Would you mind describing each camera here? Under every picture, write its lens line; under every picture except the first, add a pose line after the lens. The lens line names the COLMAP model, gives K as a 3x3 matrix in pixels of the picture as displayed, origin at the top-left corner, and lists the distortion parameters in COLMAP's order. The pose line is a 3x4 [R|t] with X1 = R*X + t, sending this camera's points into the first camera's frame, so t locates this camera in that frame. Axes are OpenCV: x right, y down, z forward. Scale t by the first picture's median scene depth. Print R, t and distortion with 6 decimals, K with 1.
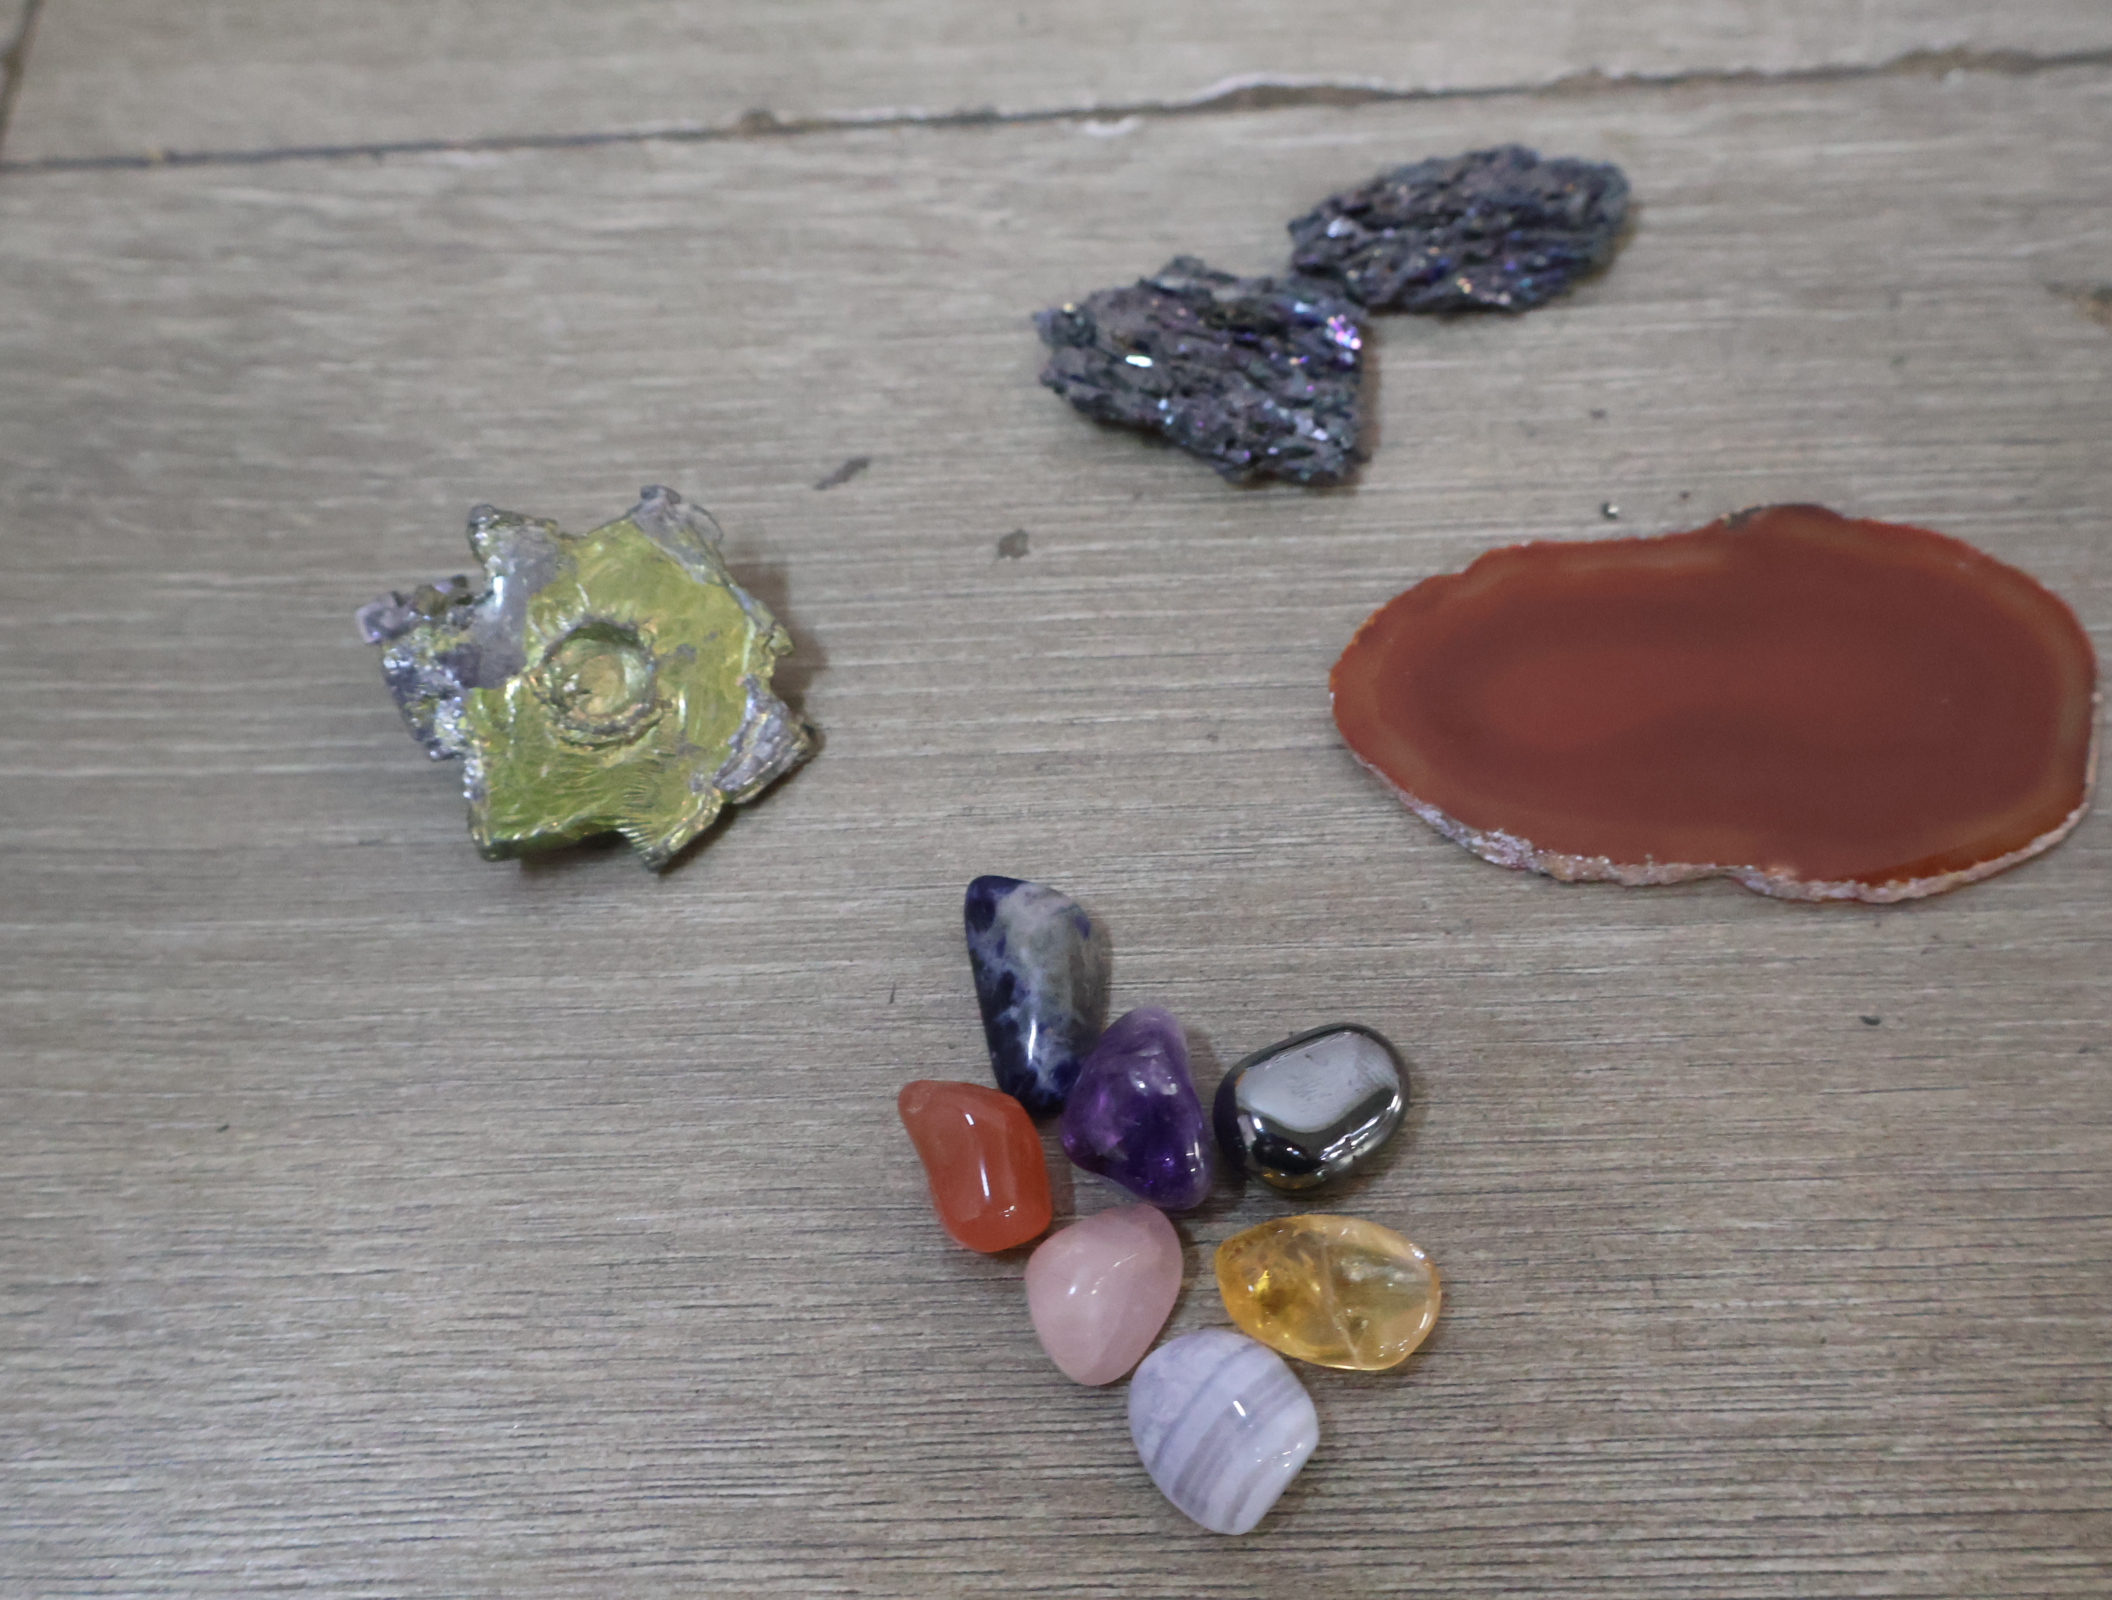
lens RADIAL K [[2485.8, 0, 1055.6], [0, 2485.8, 804.1], [0, 0, 1]] dist [0.005334, 0.000000]
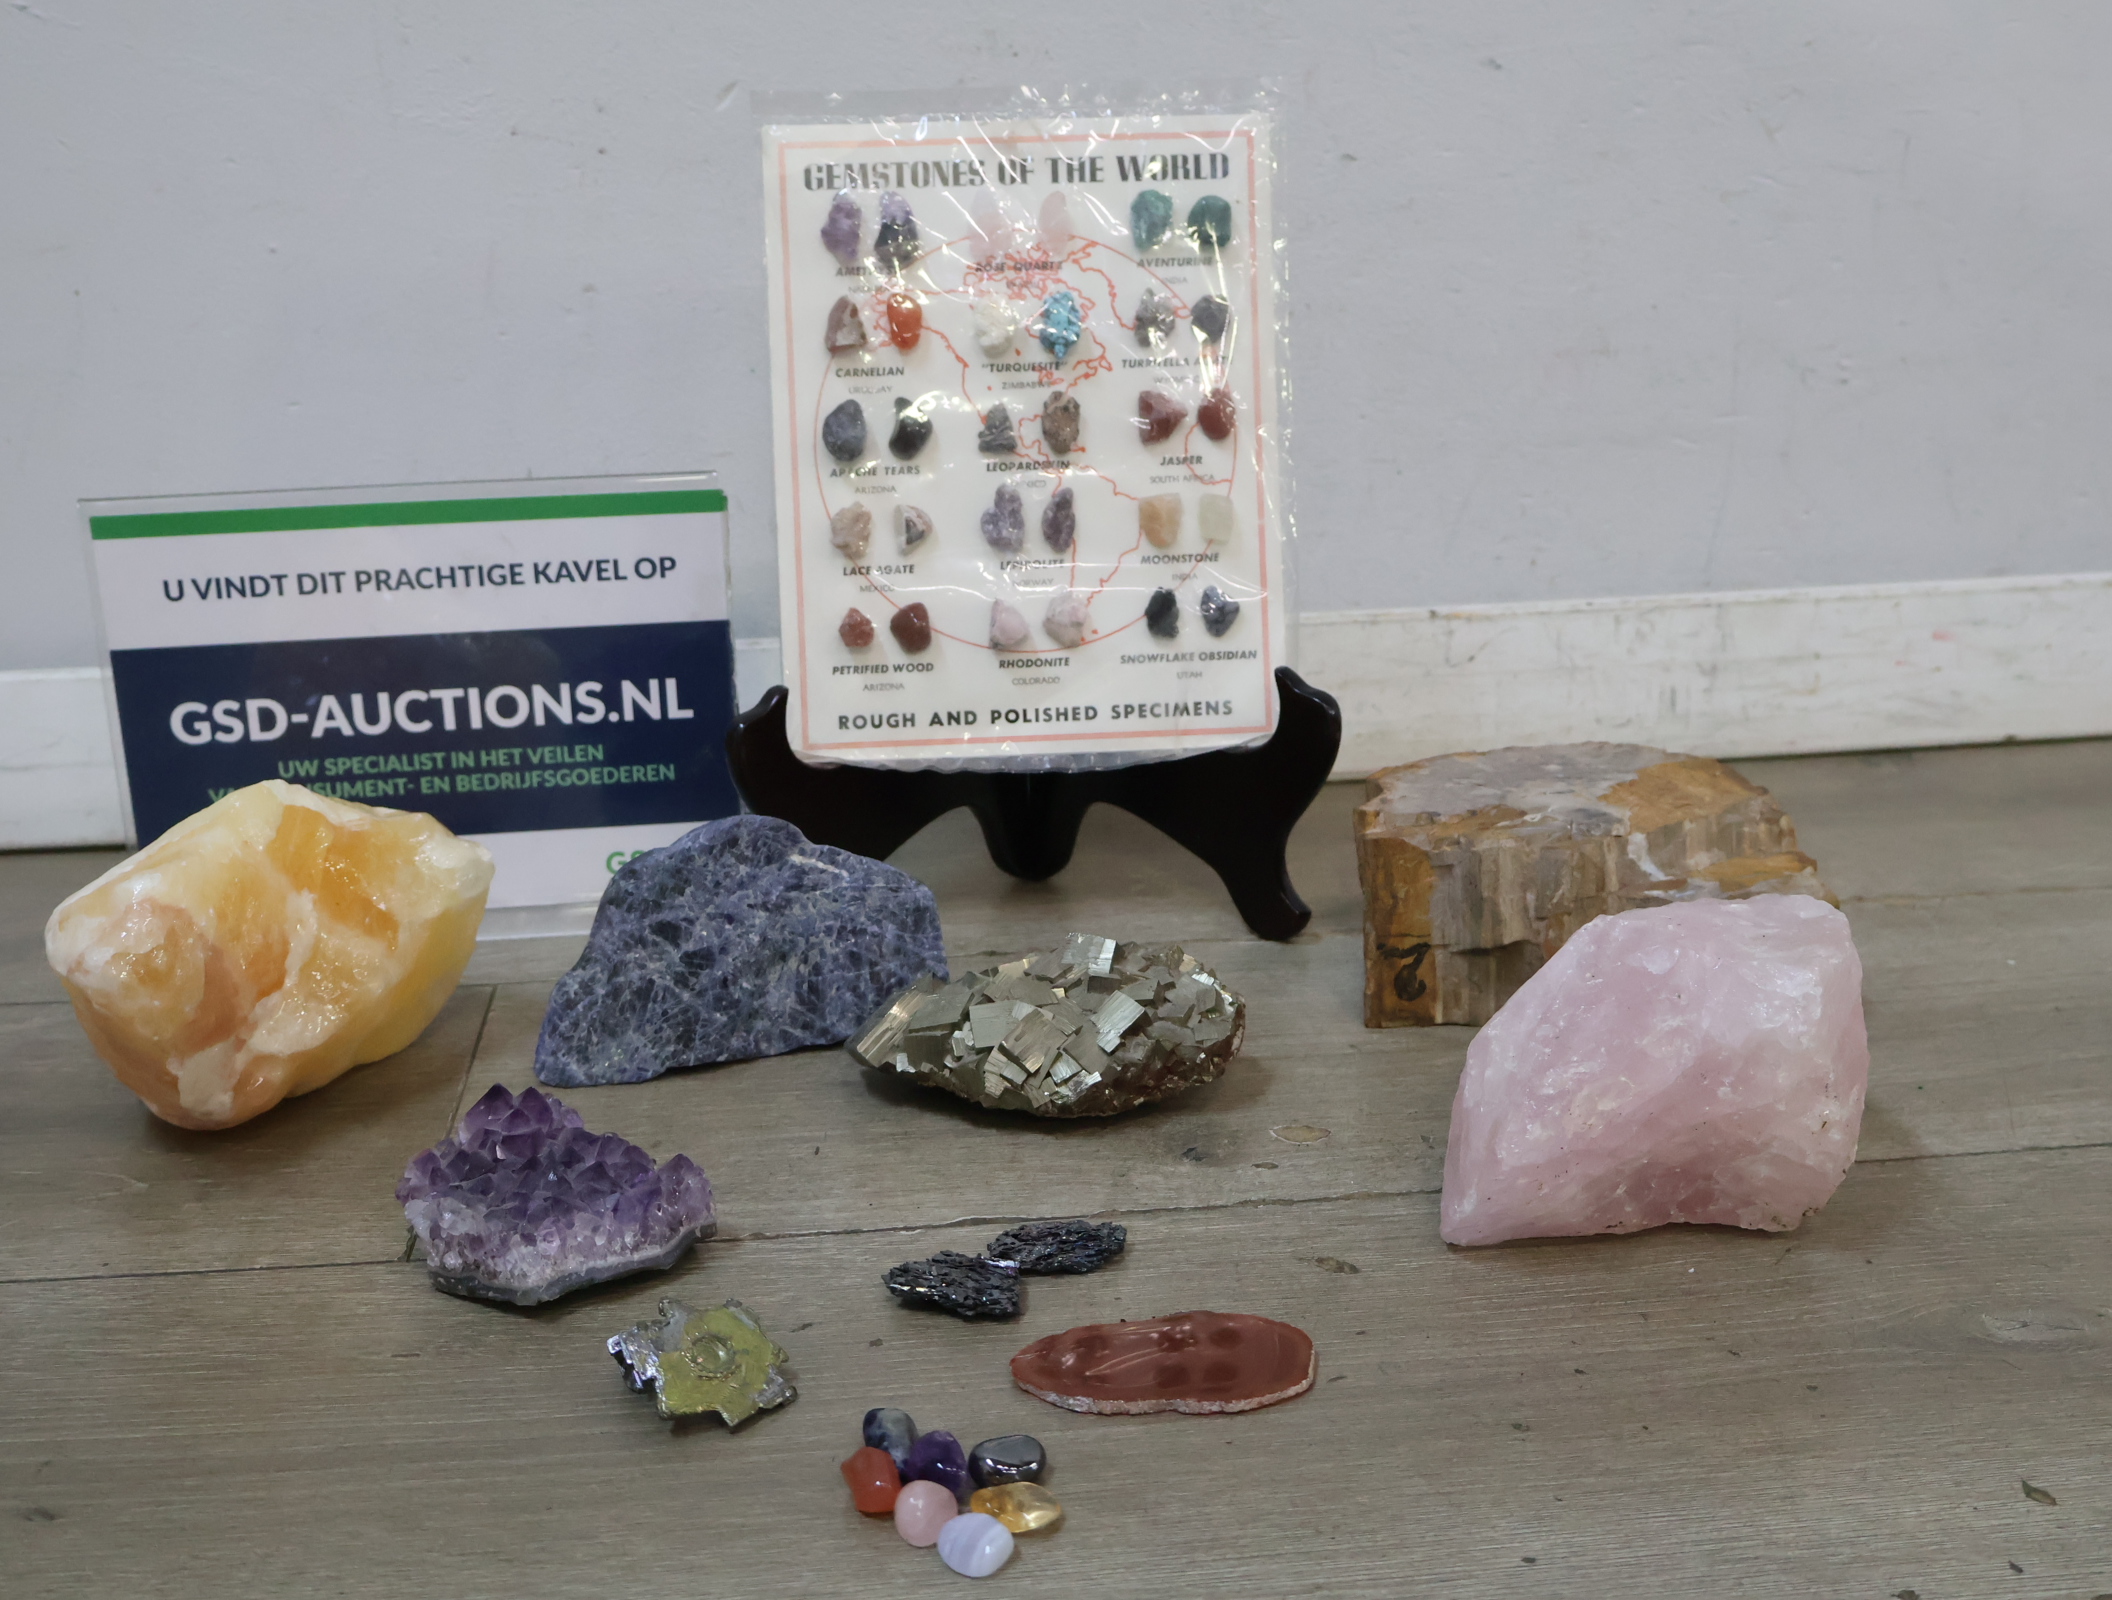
lens RADIAL K [[2485.8, 0, 1050.2], [0, 2485.8, 806.6], [0, 0, 1]] dist [0.005334, 0.000000]
pose [[0.994881, 0.013441, 0.100153, -0.093036], [0.059118, 0.726386, -0.684740, 1.120086], [-0.081953, 0.687156, 0.721873, -1.040640]]
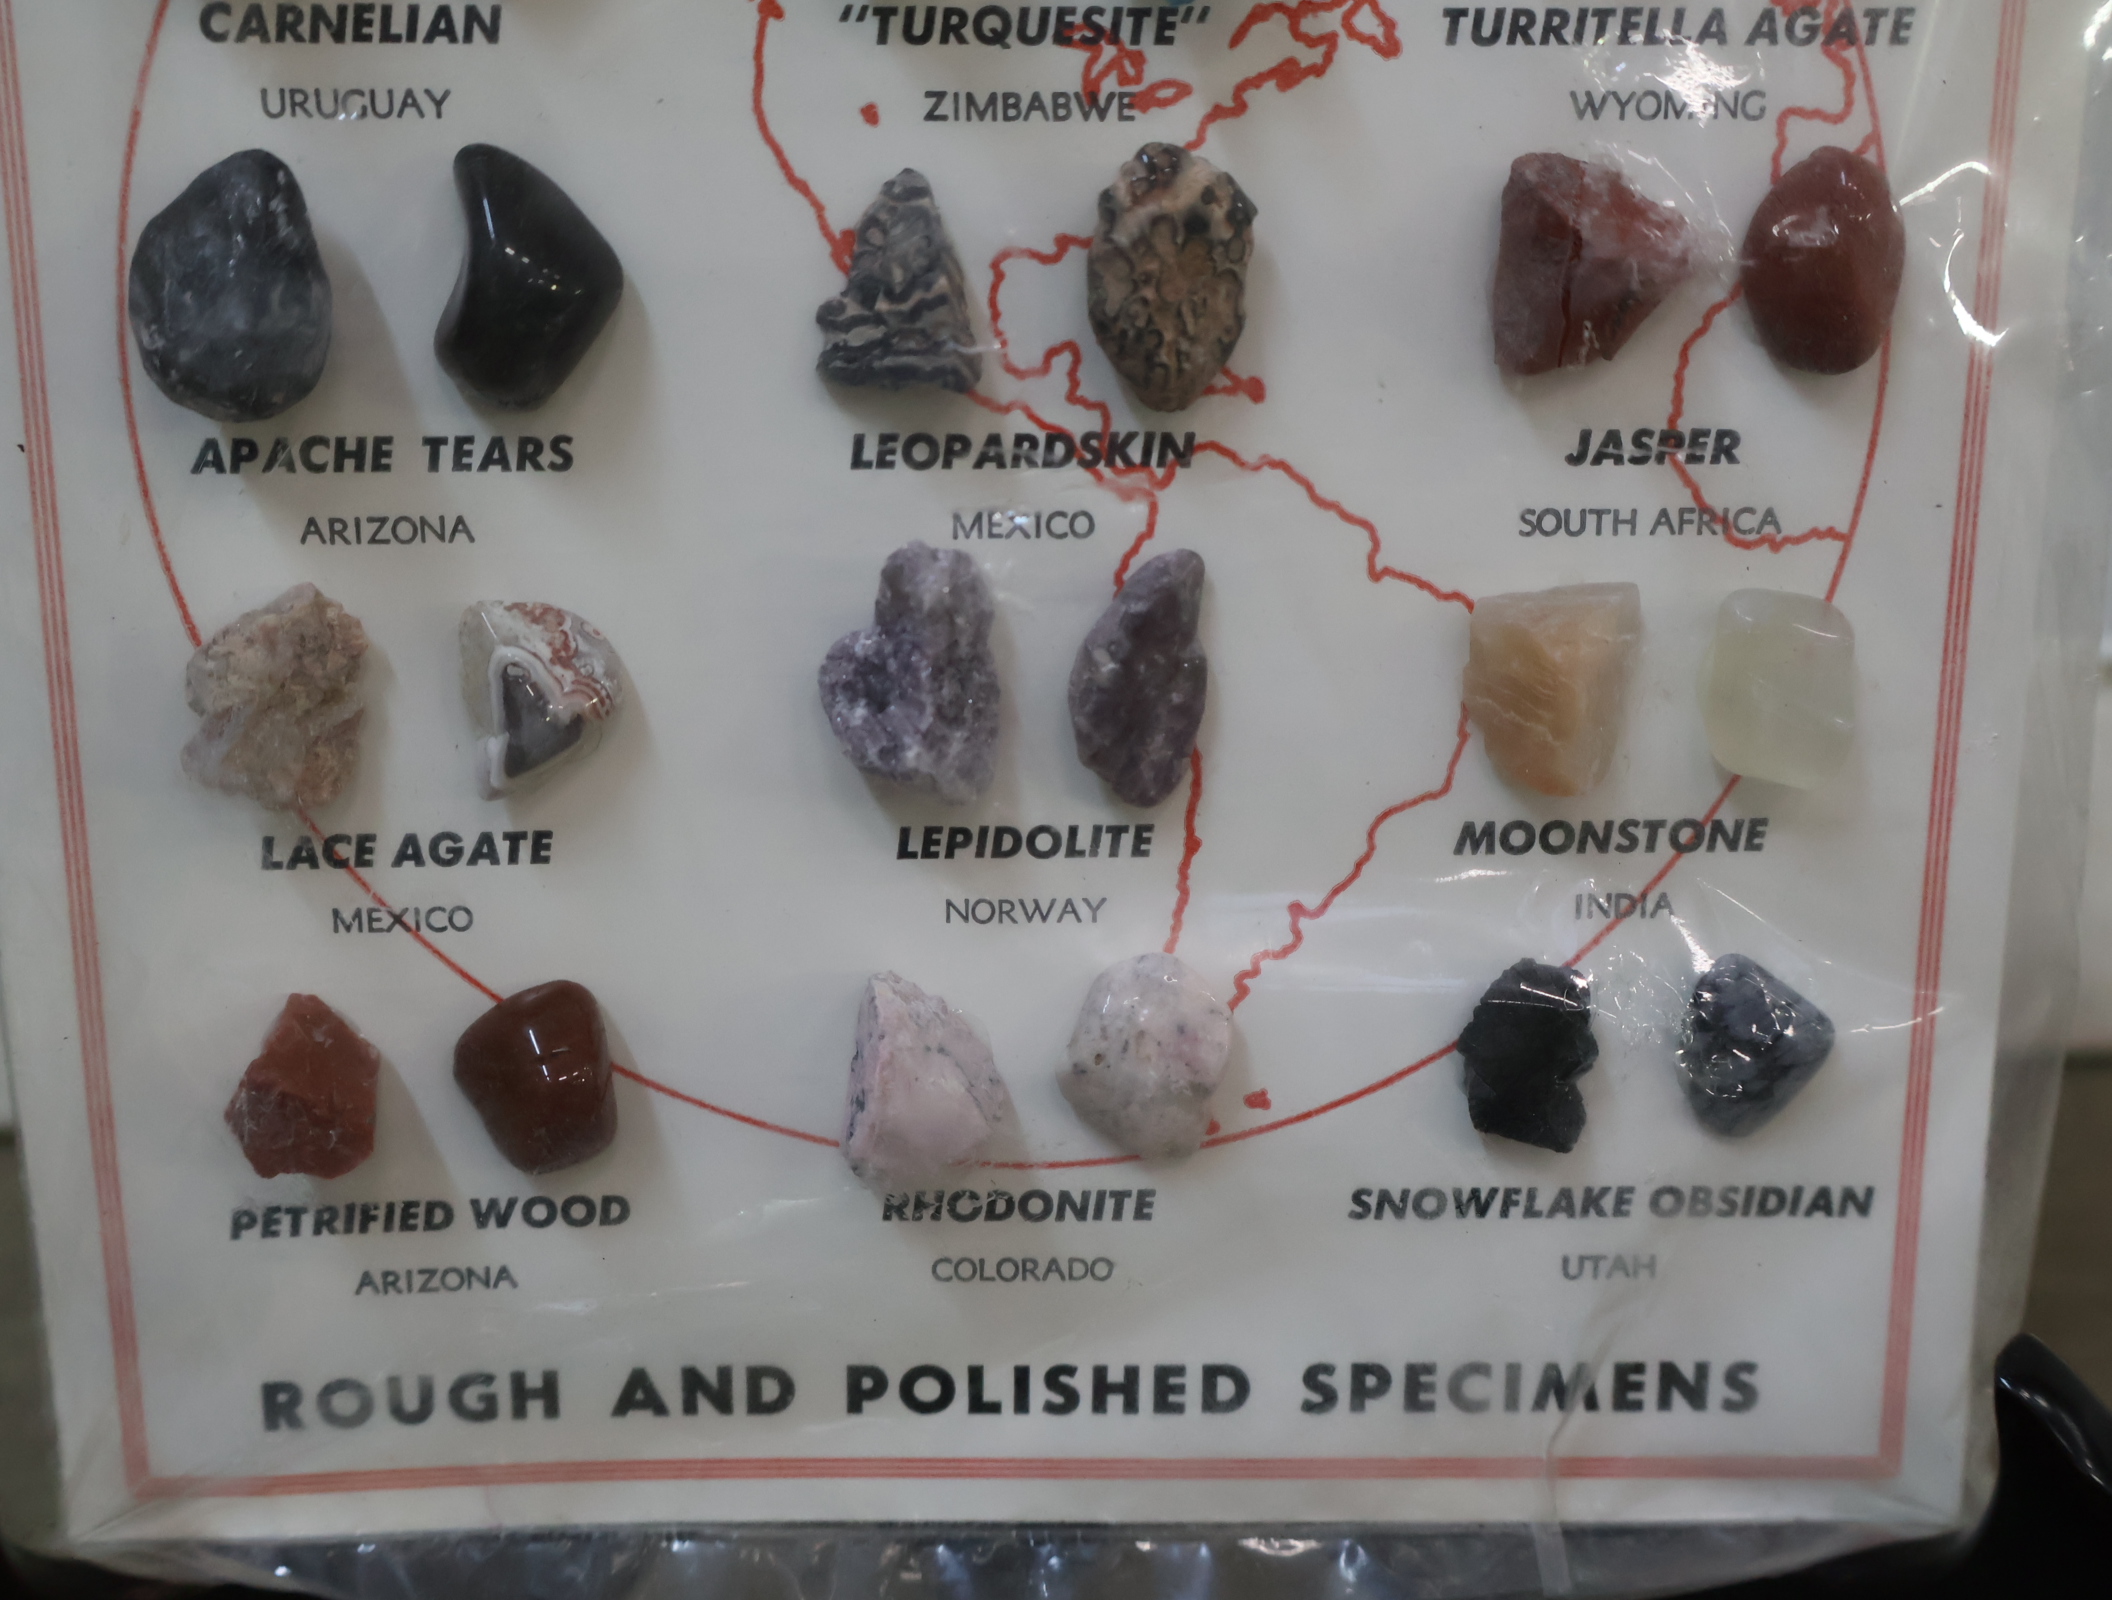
lens RADIAL K [[2485.8, 0, 1044.2], [0, 2485.8, 794.4], [0, 0, 1]] dist [0.005334, 0.000000]
pose [[0.994671, 0.035341, 0.096857, 0.128807], [0.021456, 0.847898, -0.529725, -0.892967], [-0.100846, 0.528980, 0.842621, 0.376264]]
